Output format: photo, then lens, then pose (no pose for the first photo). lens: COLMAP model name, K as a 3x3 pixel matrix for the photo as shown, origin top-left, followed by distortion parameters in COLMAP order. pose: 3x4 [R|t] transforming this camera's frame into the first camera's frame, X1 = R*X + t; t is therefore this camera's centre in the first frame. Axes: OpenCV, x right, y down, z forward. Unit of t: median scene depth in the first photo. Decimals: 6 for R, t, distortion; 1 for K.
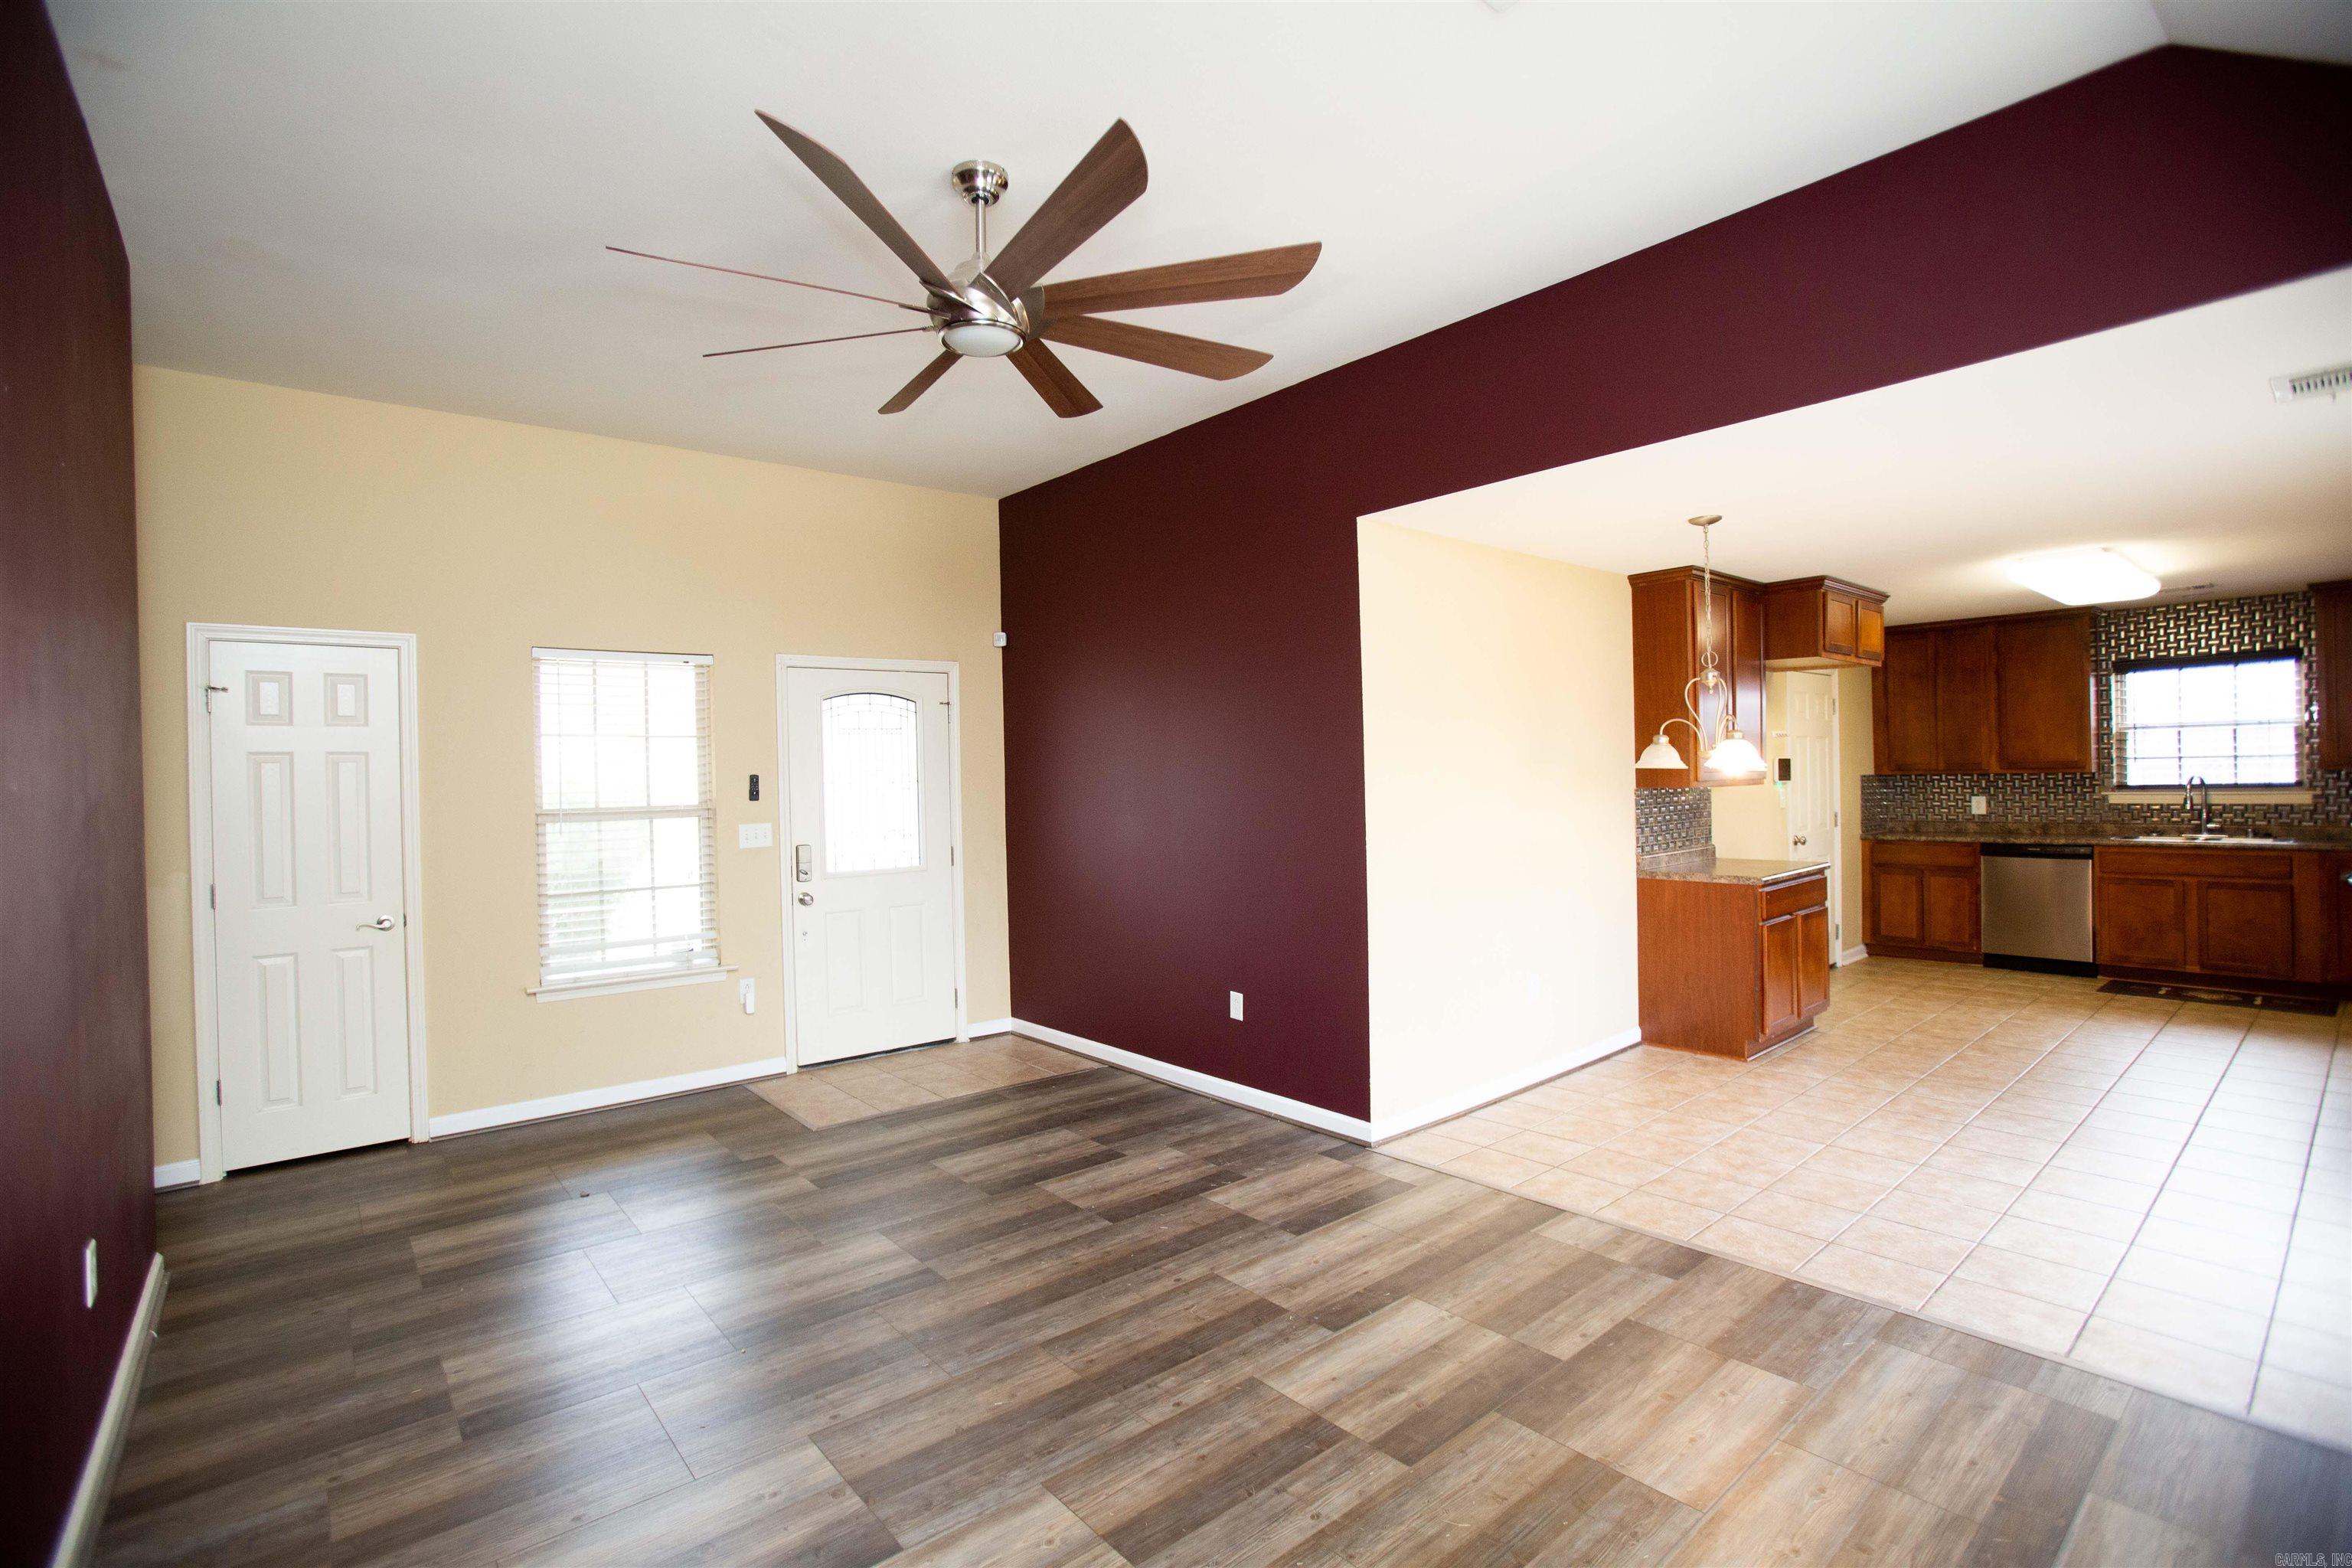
lens RADIAL K [[1089.4, 0, 1152.8], [0, 1089.4, 777.4], [0, 0, 1]] dist [-0.057205, 0.024262]
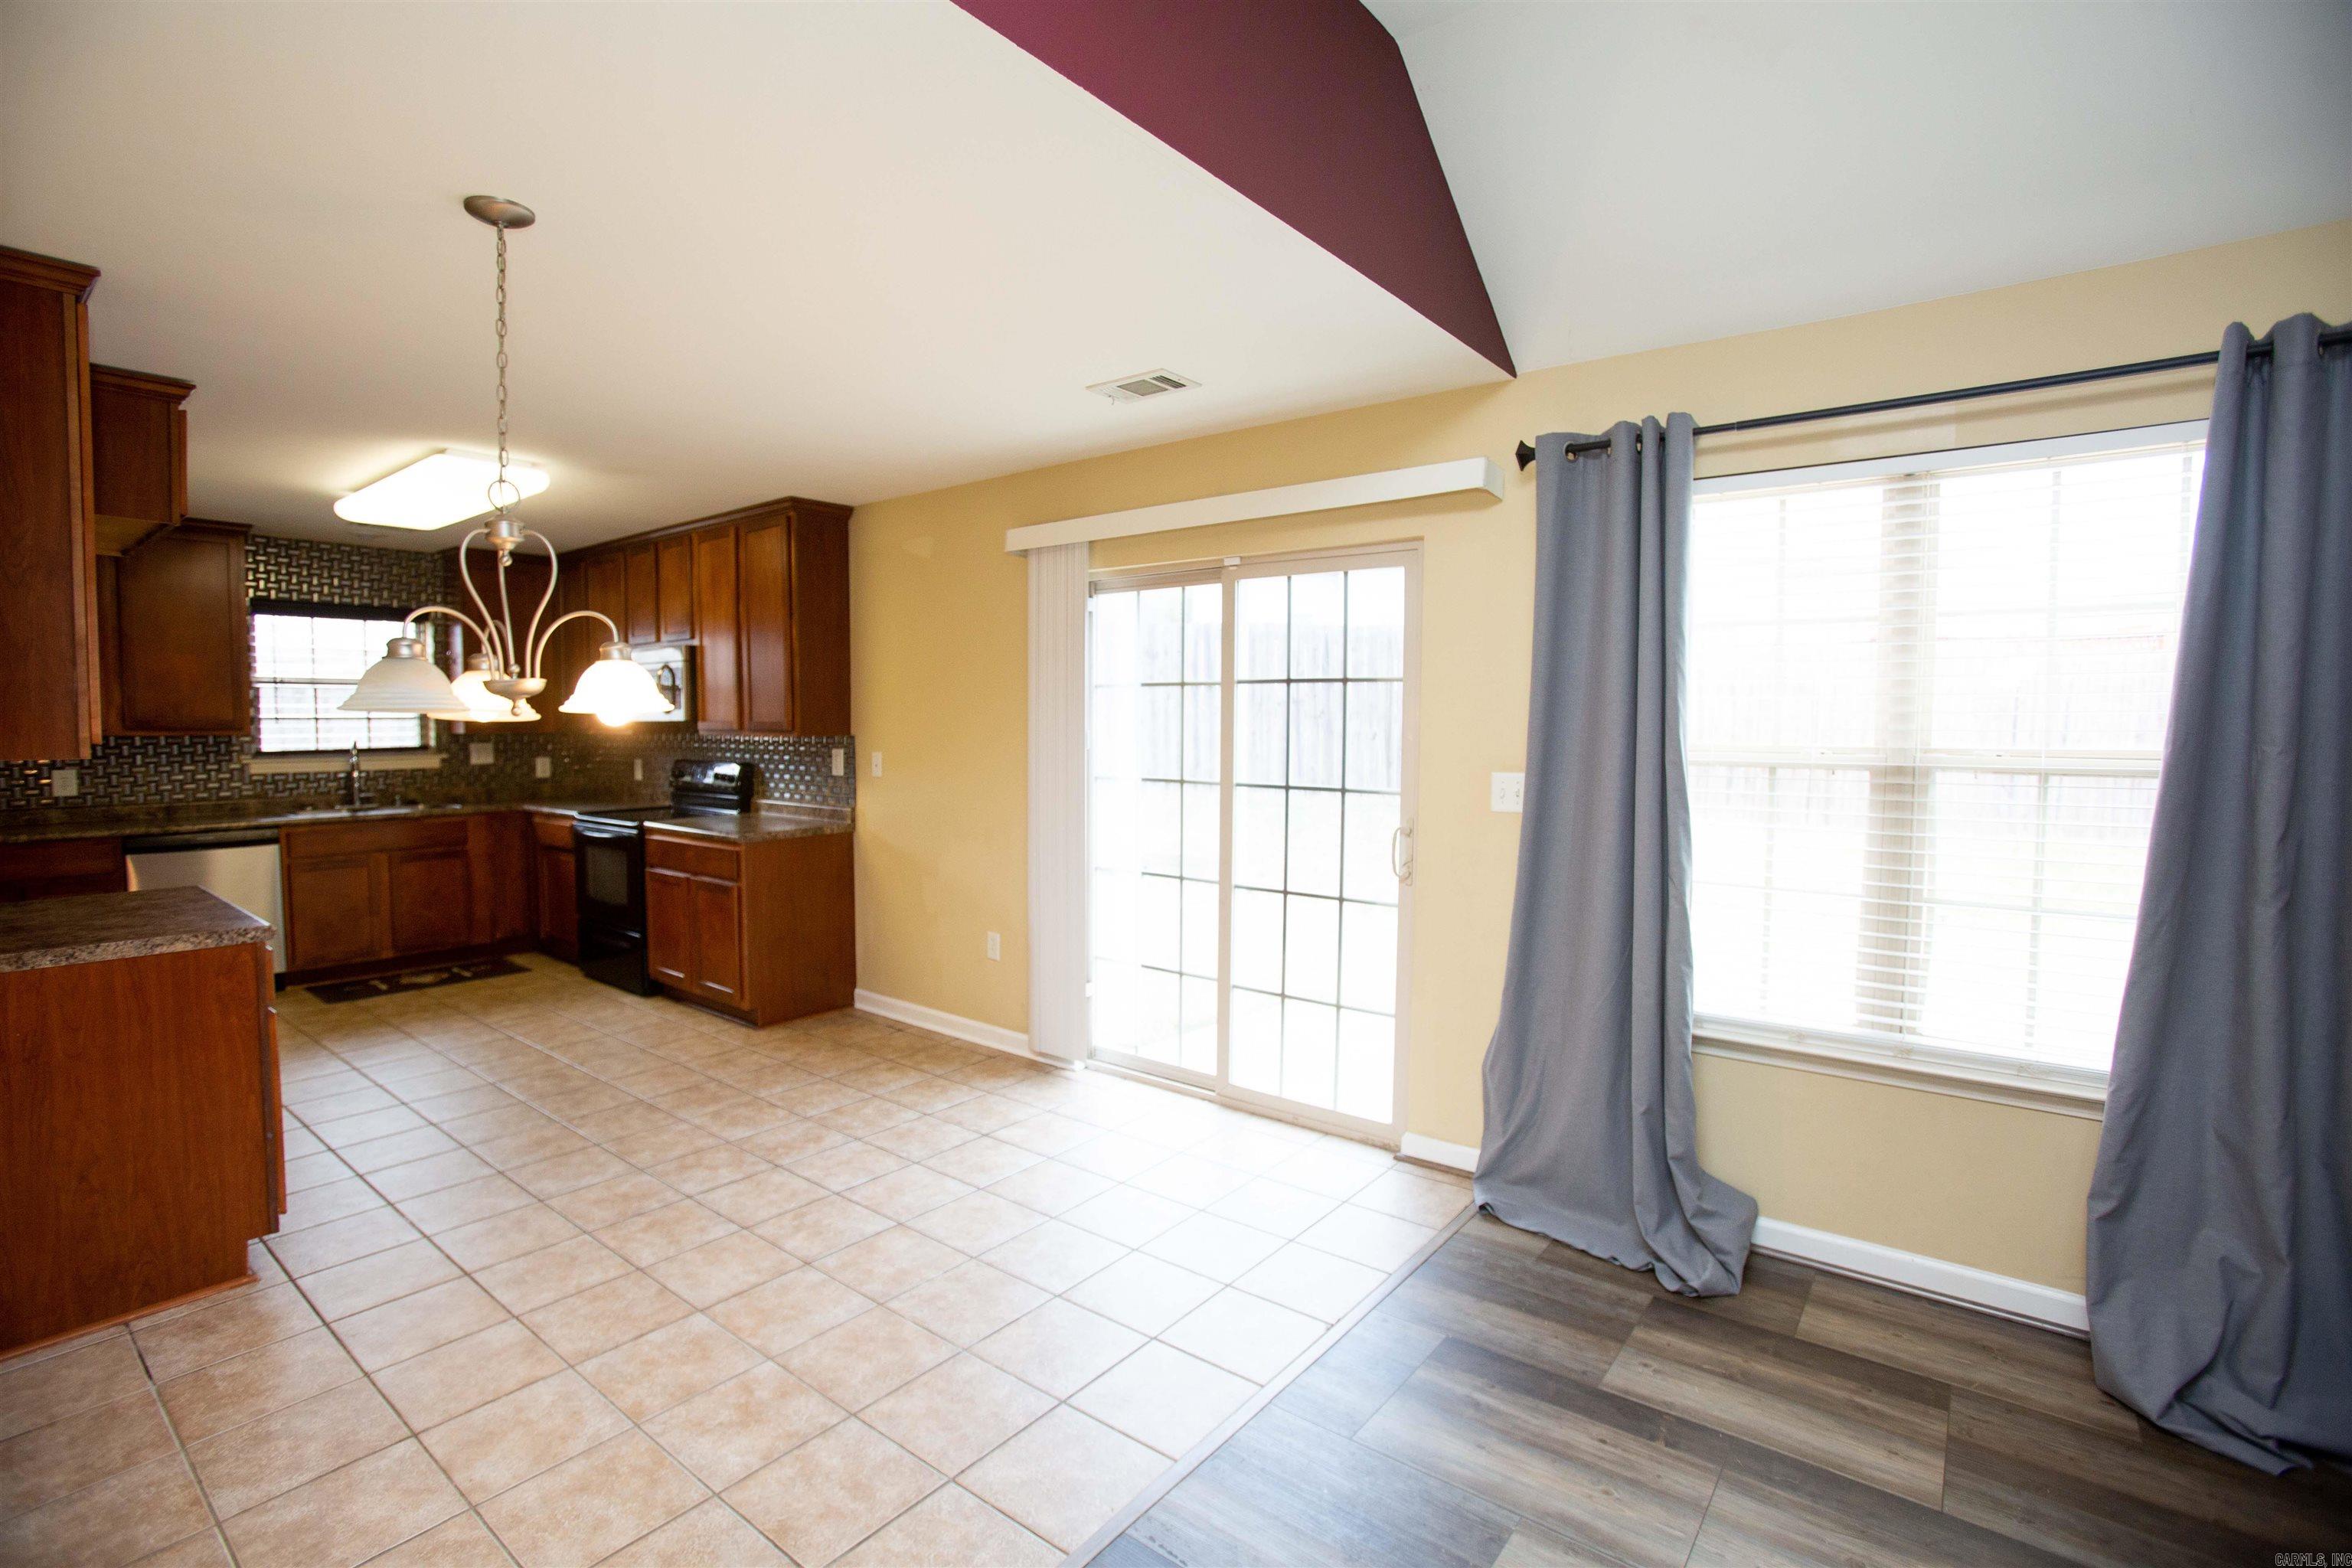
lens RADIAL K [[1089.4, 0, 1136.2], [0, 1089.4, 779.2], [0, 0, 1]] dist [-0.057205, 0.024262]
pose [[-0.188105, -0.033123, 0.981590, -0.025268], [0.003696, 0.999400, 0.034432, 0.004344], [-0.982142, 0.010105, -0.187870, 0.649077]]
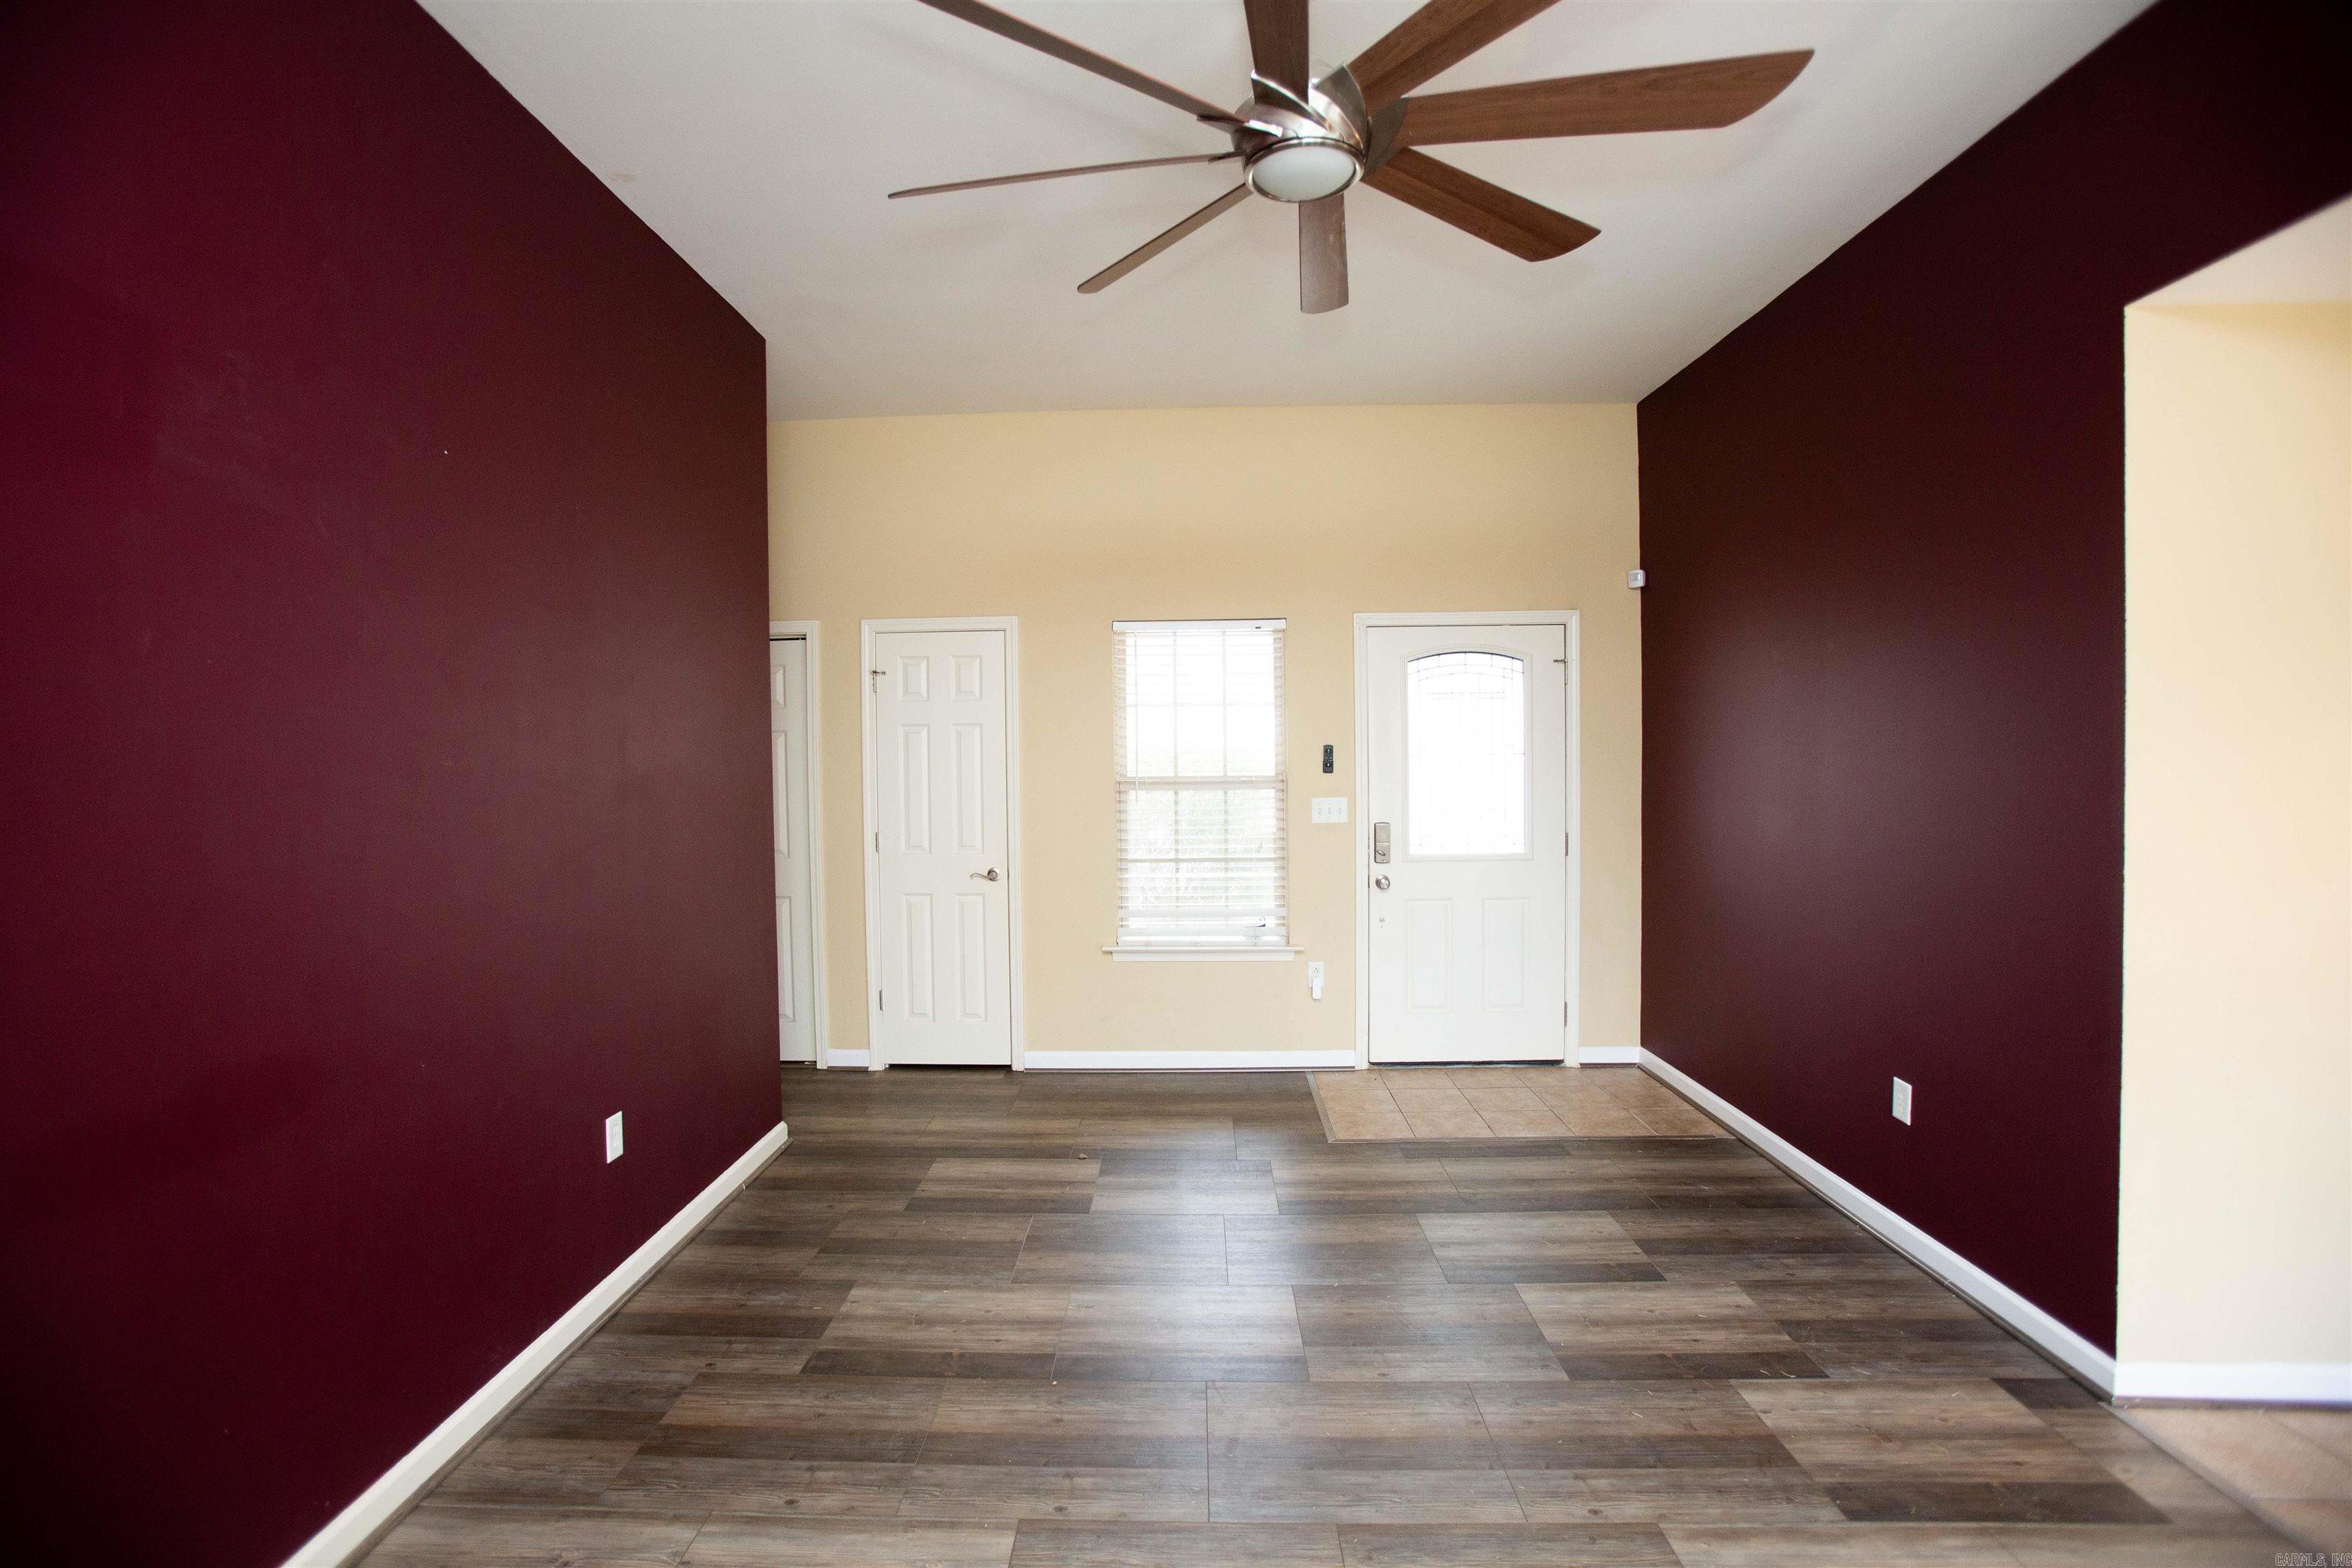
lens RADIAL K [[1089.4, 0, 1164.5], [0, 1089.4, 771.3], [0, 0, 1]] dist [-0.057205, 0.024262]
pose [[0.754637, 0.023096, -0.655736, 0.141303], [-0.006392, 0.999592, 0.027850, -0.004932], [0.656111, -0.016825, 0.754477, 0.196888]]
